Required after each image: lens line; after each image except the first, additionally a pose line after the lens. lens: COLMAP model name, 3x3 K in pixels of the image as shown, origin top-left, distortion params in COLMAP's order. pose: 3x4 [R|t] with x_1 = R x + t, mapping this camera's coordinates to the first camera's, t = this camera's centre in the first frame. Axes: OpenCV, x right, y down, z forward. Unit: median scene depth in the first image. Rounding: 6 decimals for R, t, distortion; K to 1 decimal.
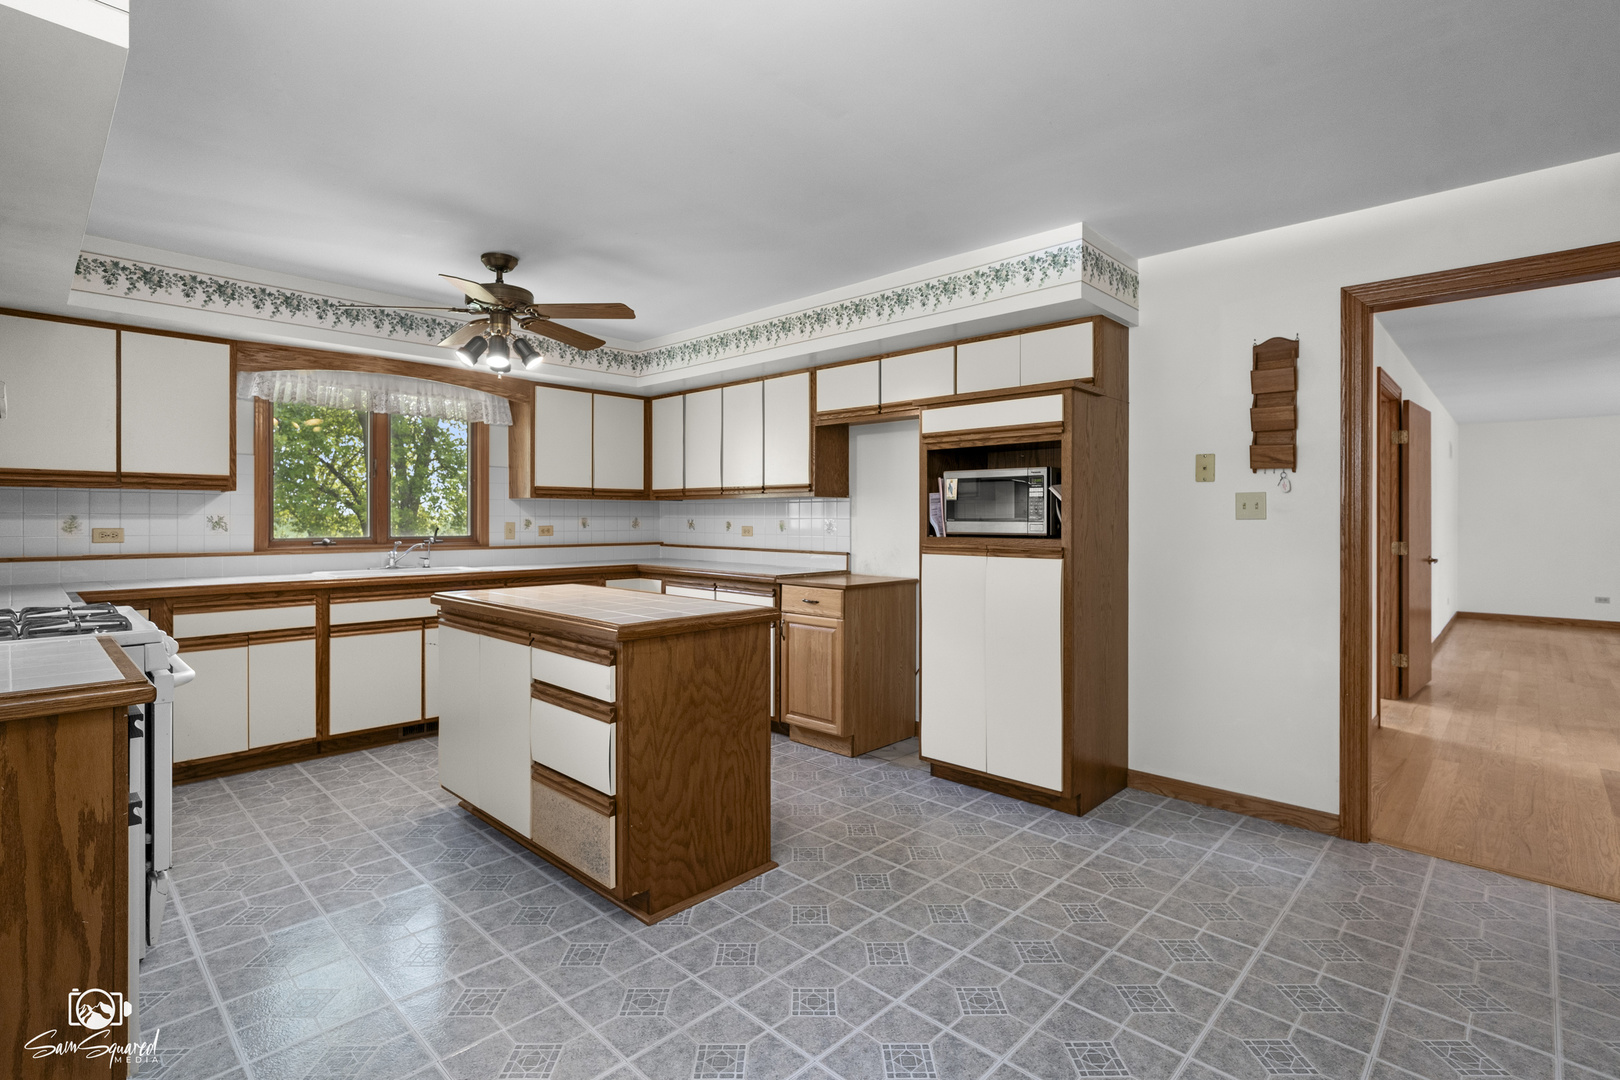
lens RADIAL K [[760.0, 0, 816.0], [0, 760.0, 523.3], [0, 0, 1]] dist [-0.003919, -0.001178]
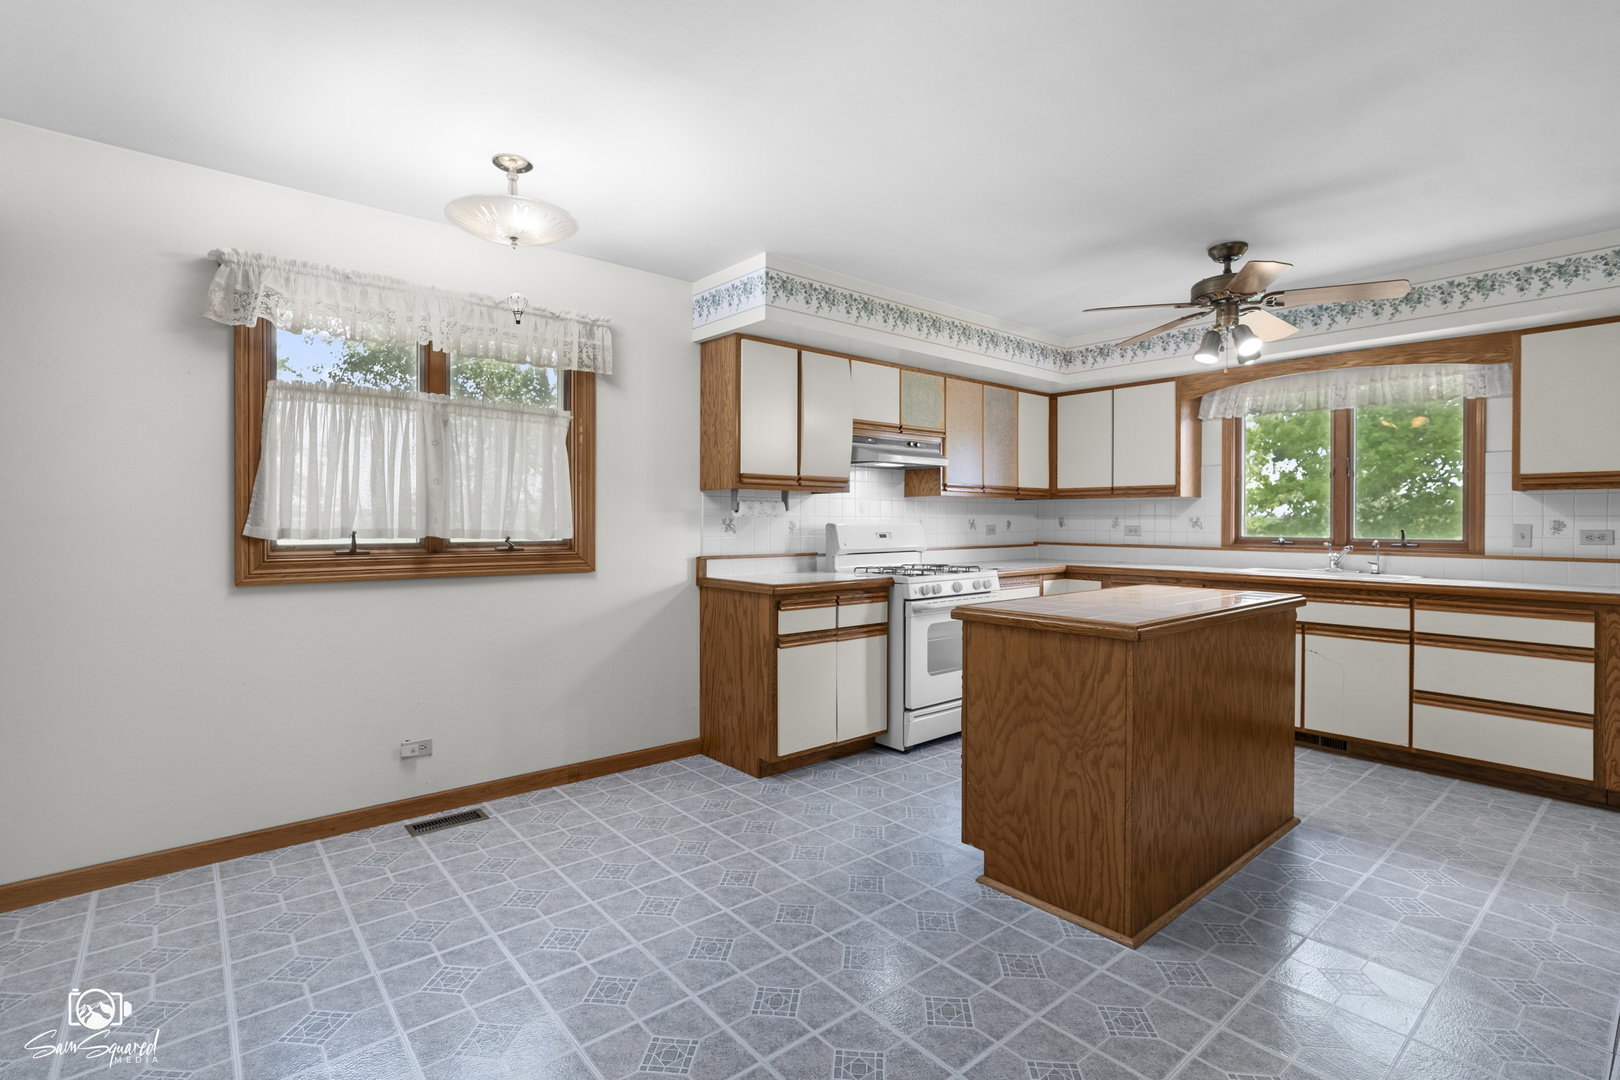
lens RADIAL K [[760.0, 0, 815.4], [0, 760.0, 533.6], [0, 0, 1]] dist [-0.003919, -0.001178]
pose [[-0.102298, 0.015230, -0.994637, 0.793368], [-0.010088, 0.999815, 0.016347, 0.005343], [0.994703, 0.011706, -0.102125, 0.765563]]
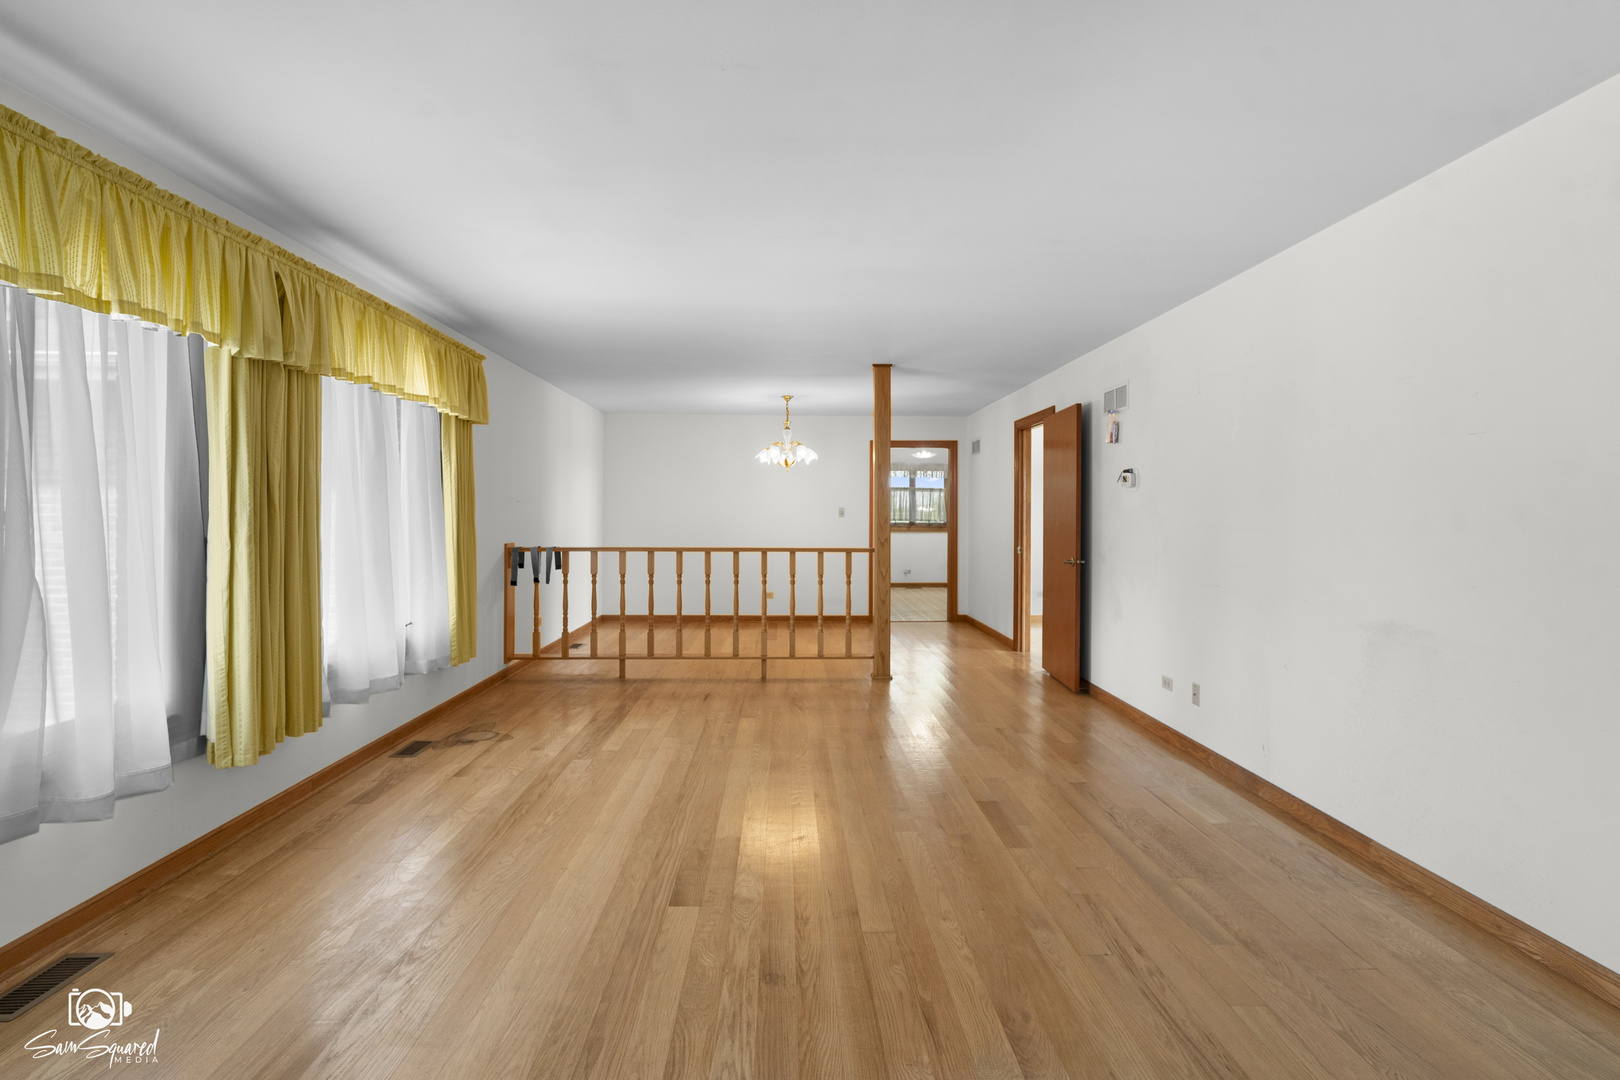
lens RADIAL K [[760.0, 0, 809.8], [0, 760.0, 536.0], [0, 0, 1]] dist [-0.003919, -0.001178]
pose [[-0.701634, 0.017753, -0.712317, 1.990701], [-0.004034, 0.999575, 0.028887, -0.000678], [0.712526, 0.023142, -0.701264, 1.717695]]
